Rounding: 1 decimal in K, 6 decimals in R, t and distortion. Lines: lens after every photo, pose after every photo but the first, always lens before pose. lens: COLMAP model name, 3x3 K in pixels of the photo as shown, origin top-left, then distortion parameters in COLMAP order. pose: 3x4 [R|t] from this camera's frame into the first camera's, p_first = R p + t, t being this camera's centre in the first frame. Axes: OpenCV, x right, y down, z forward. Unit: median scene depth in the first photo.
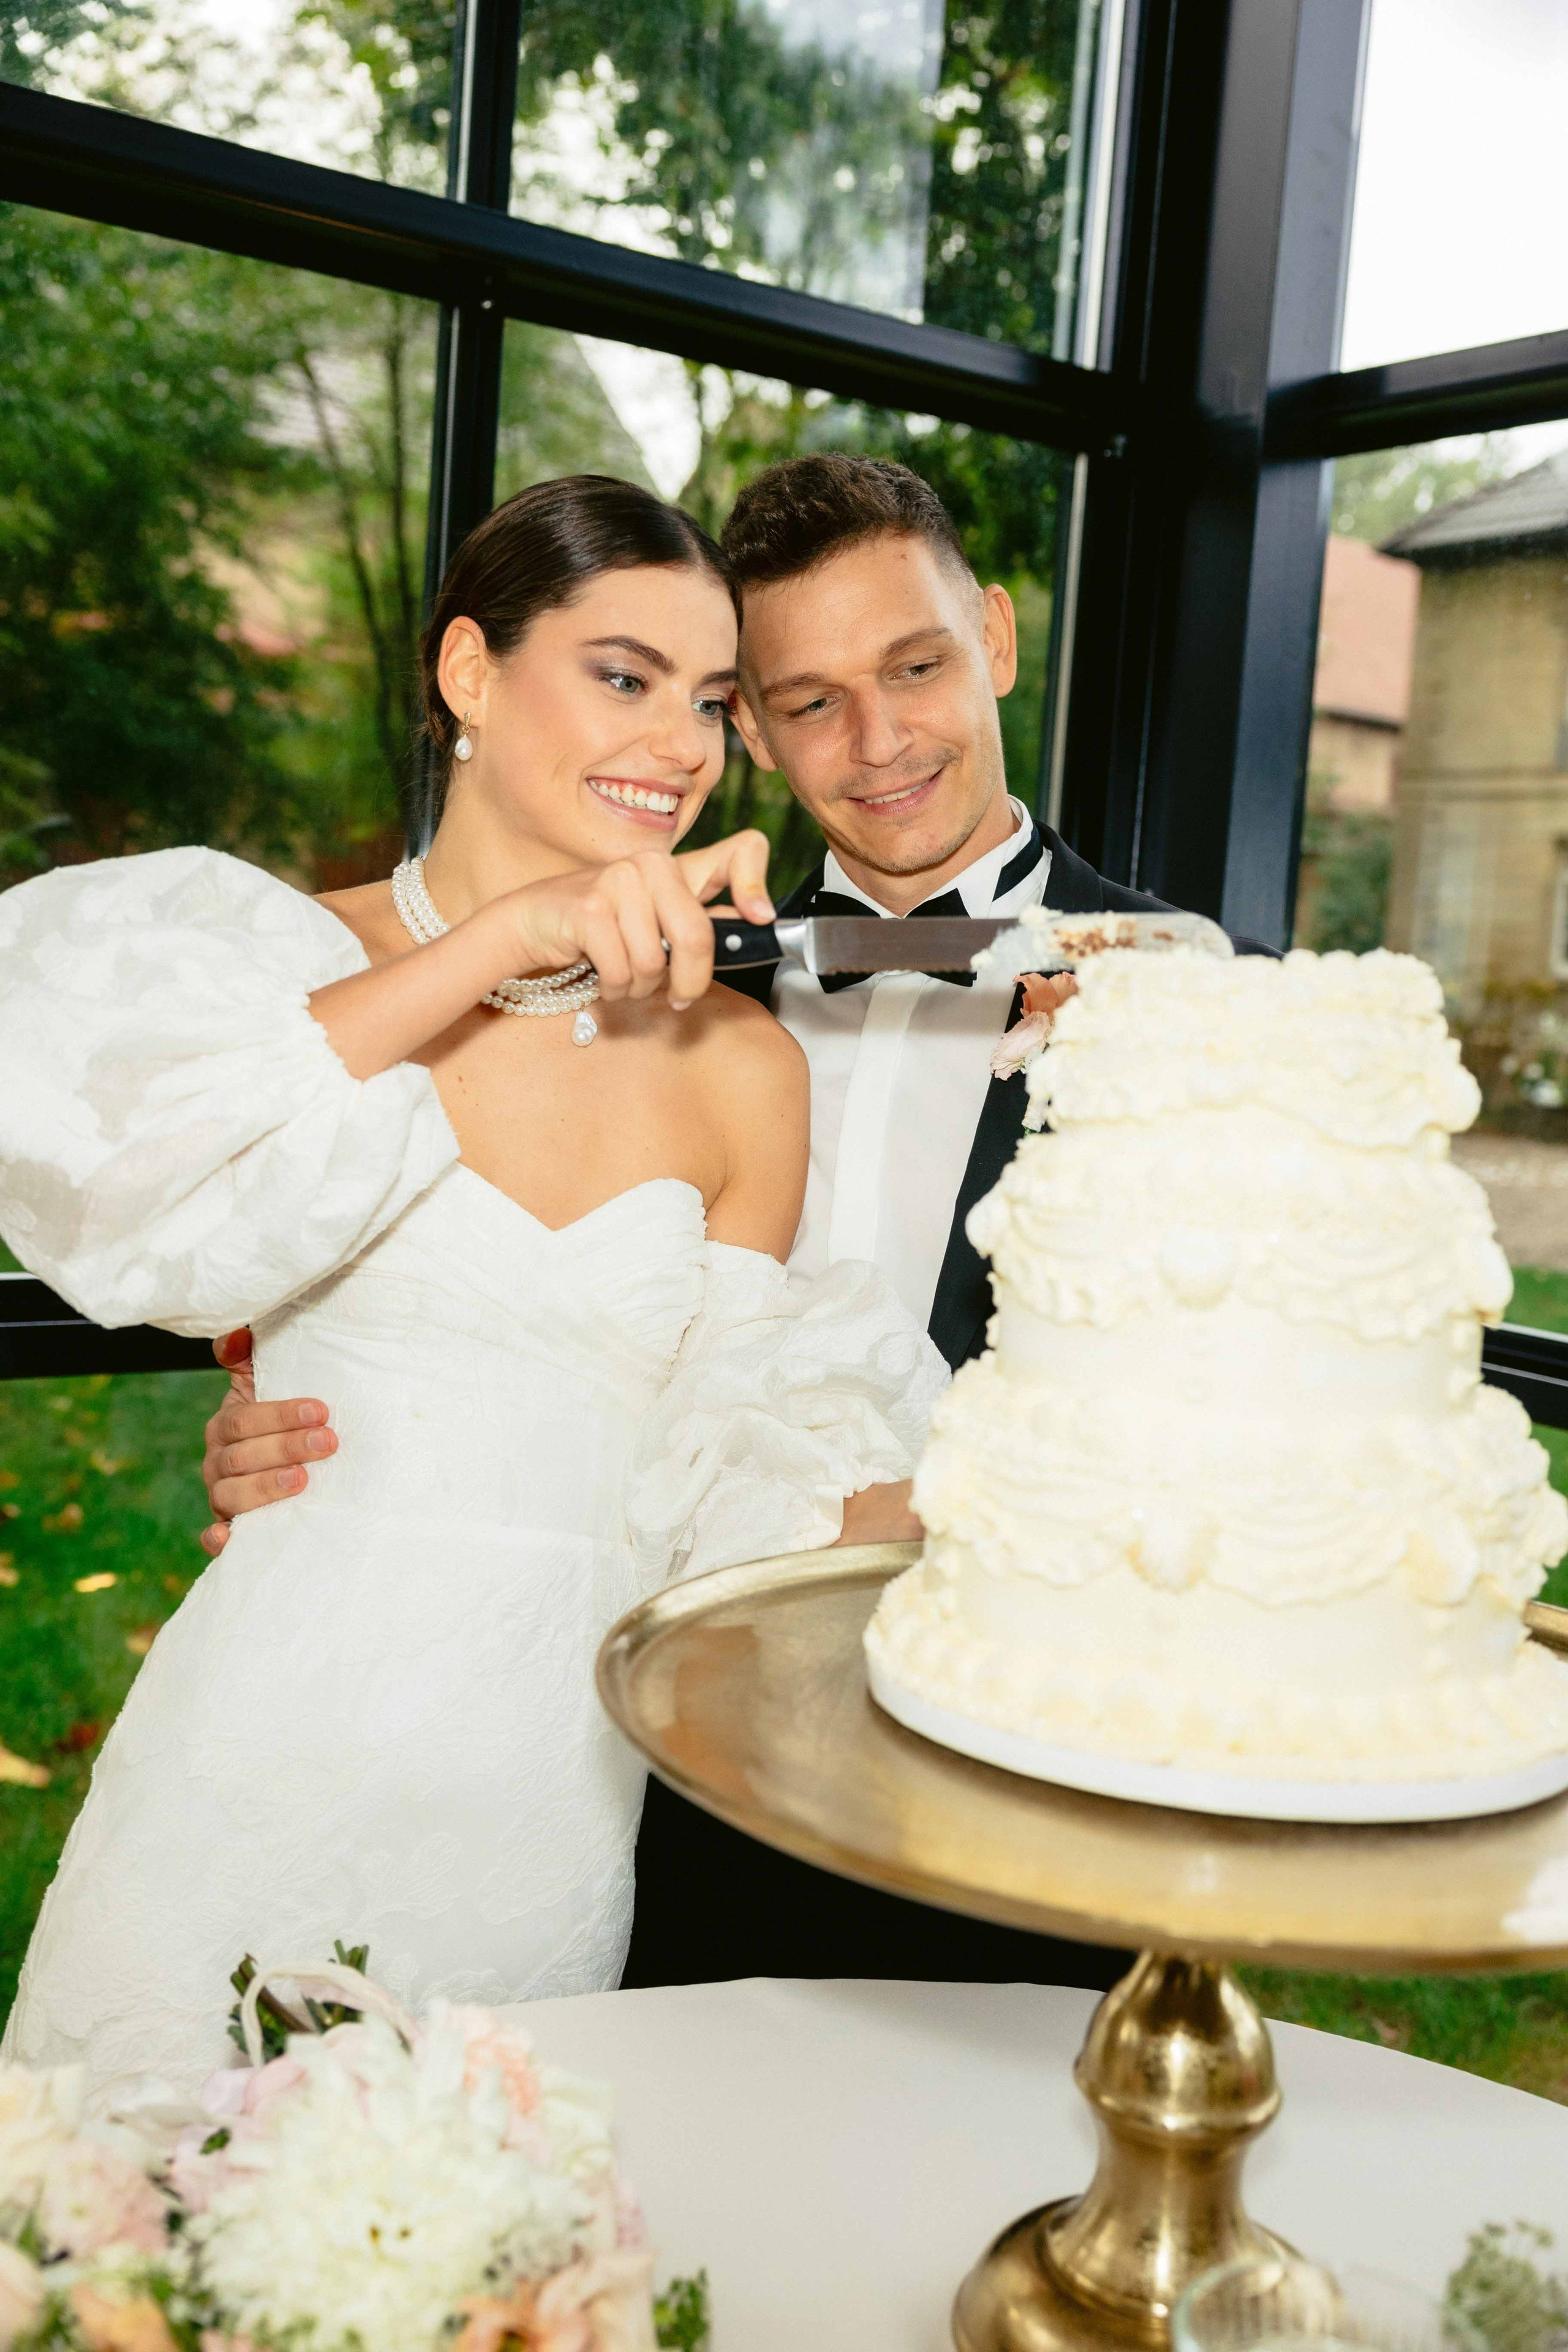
lens RADIAL K [[2645.4, 0, 784.0], [0, 2645.4, 1176.0], [0, 0, 1]] dist [-0.007131, -0.006429]
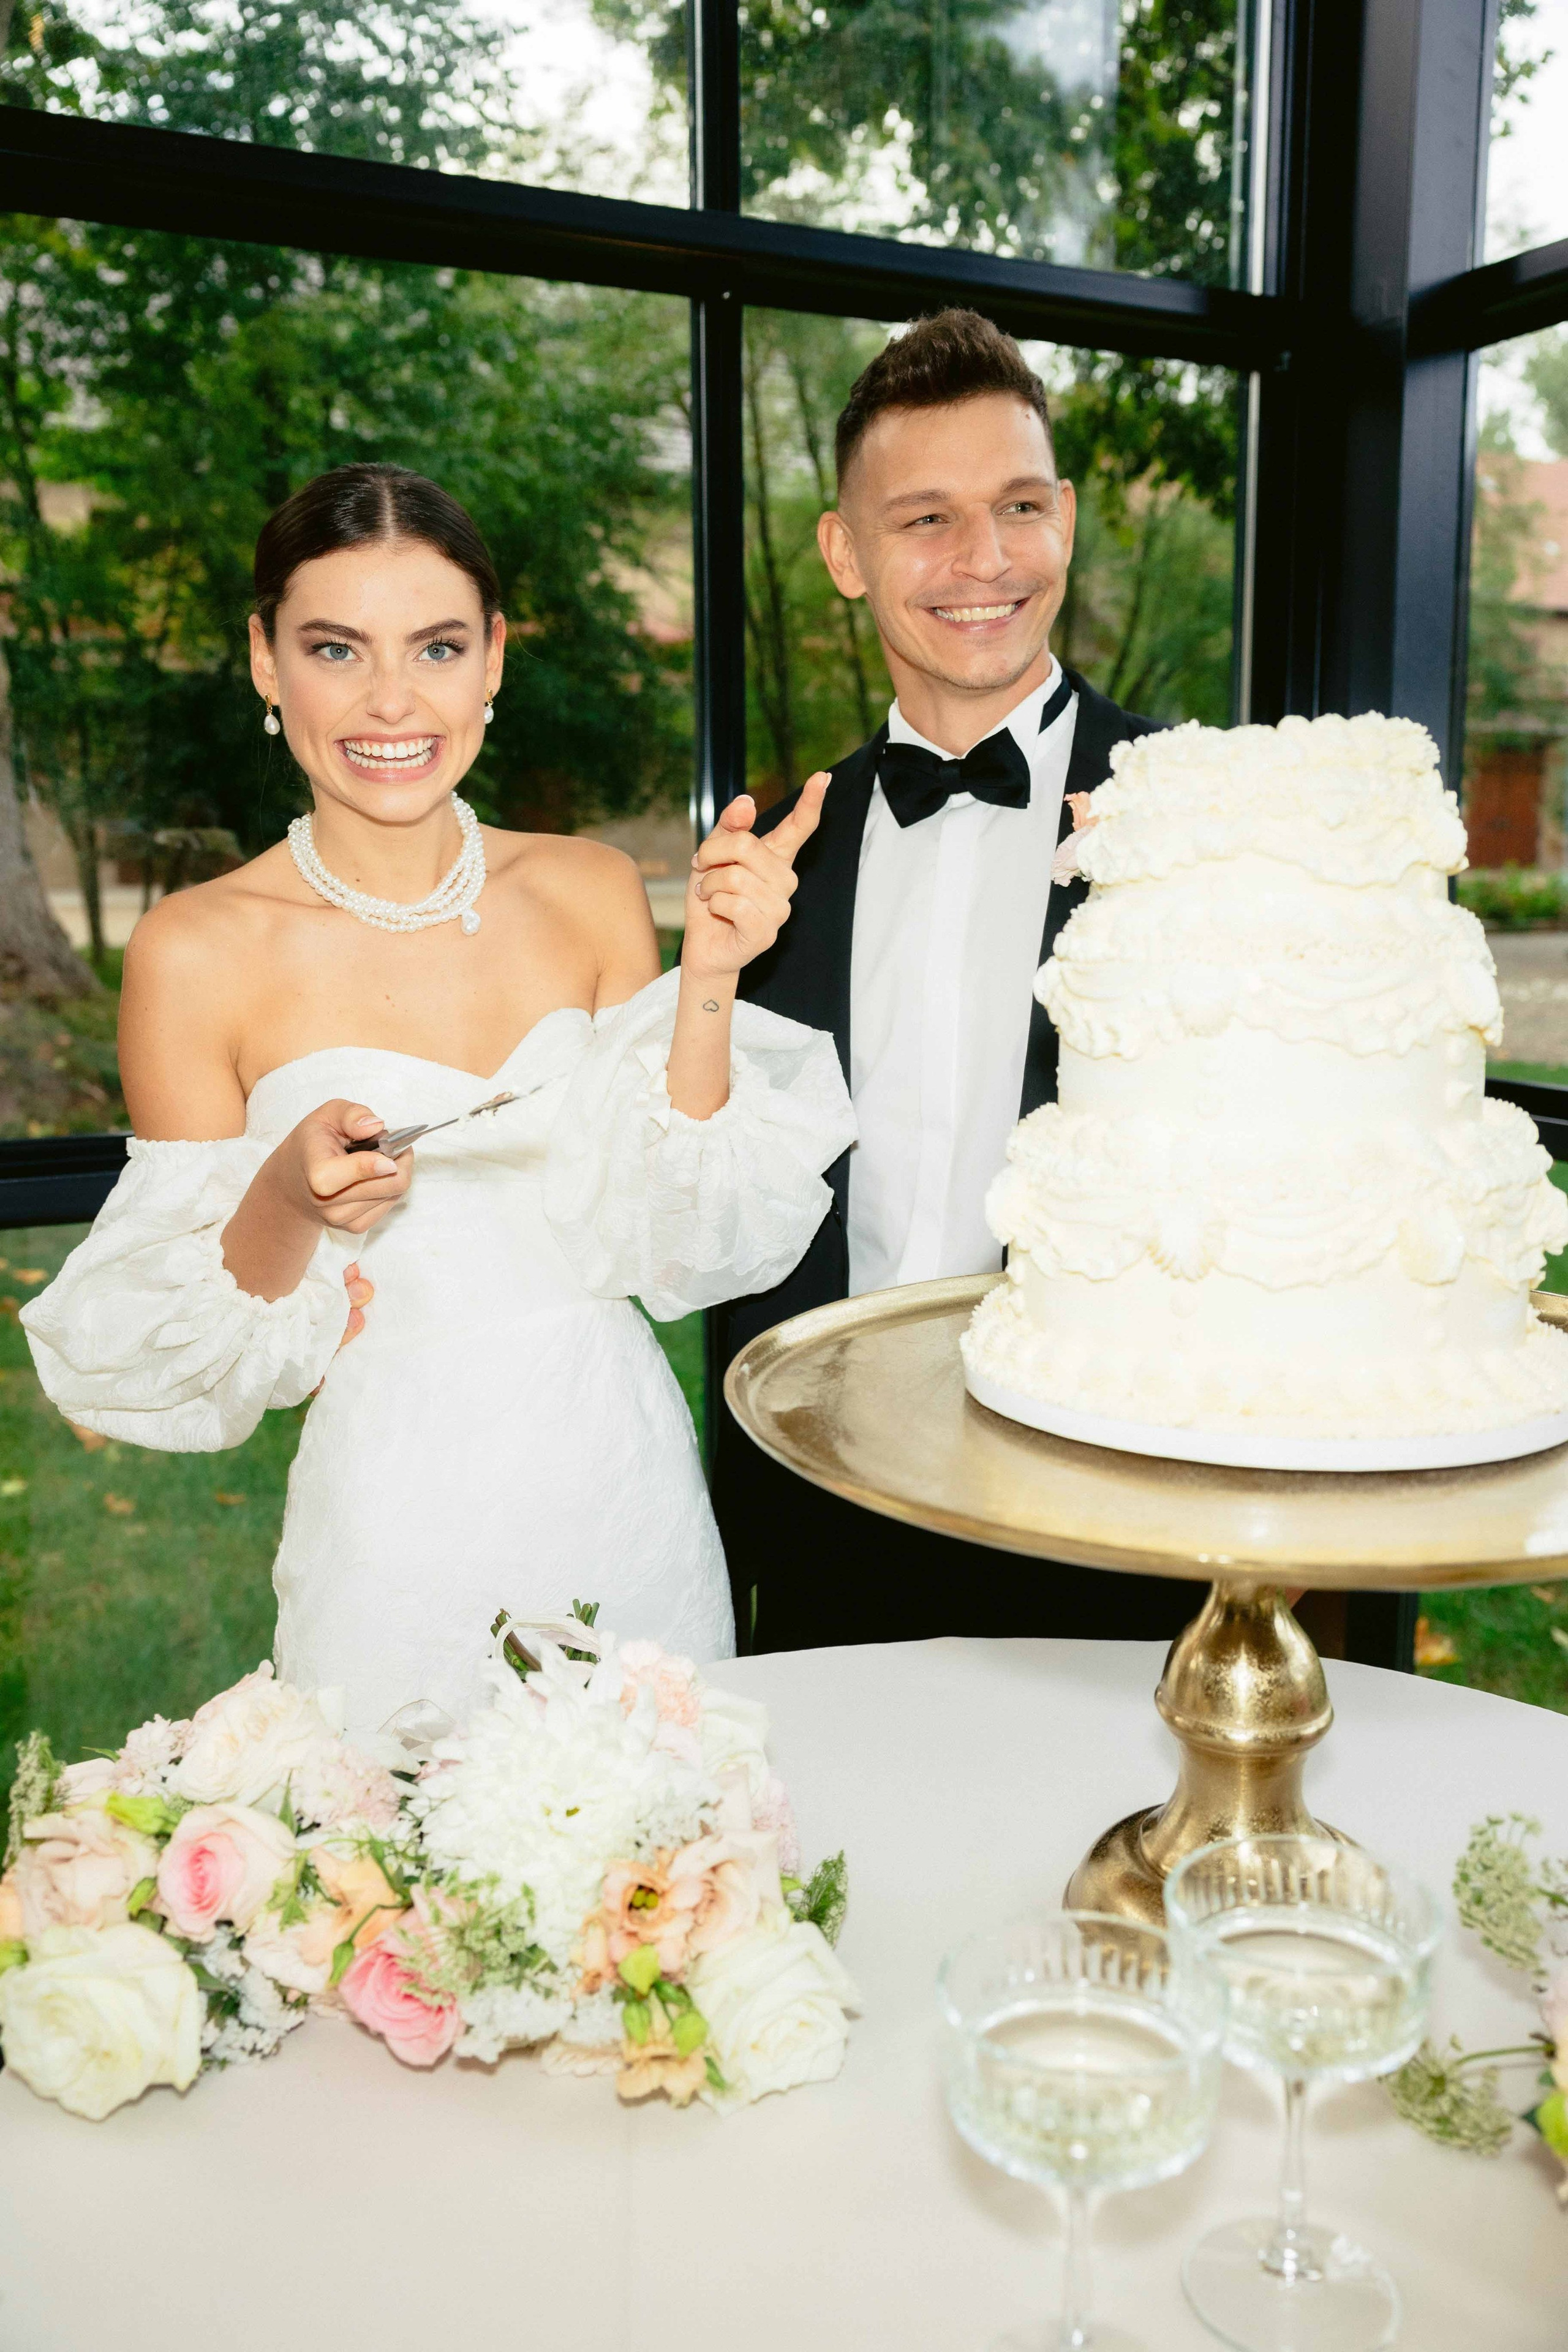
lens RADIAL K [[2106.7, 0, 783.2], [0, 2106.7, 1225.5], [0, 0, 1]] dist [-0.051518, 0.067142]
pose [[0.980690, -0.041608, -0.191090, 0.130191], [0.054998, 0.996348, 0.065313, 0.055467], [0.187675, -0.074562, 0.979397, 0.060007]]
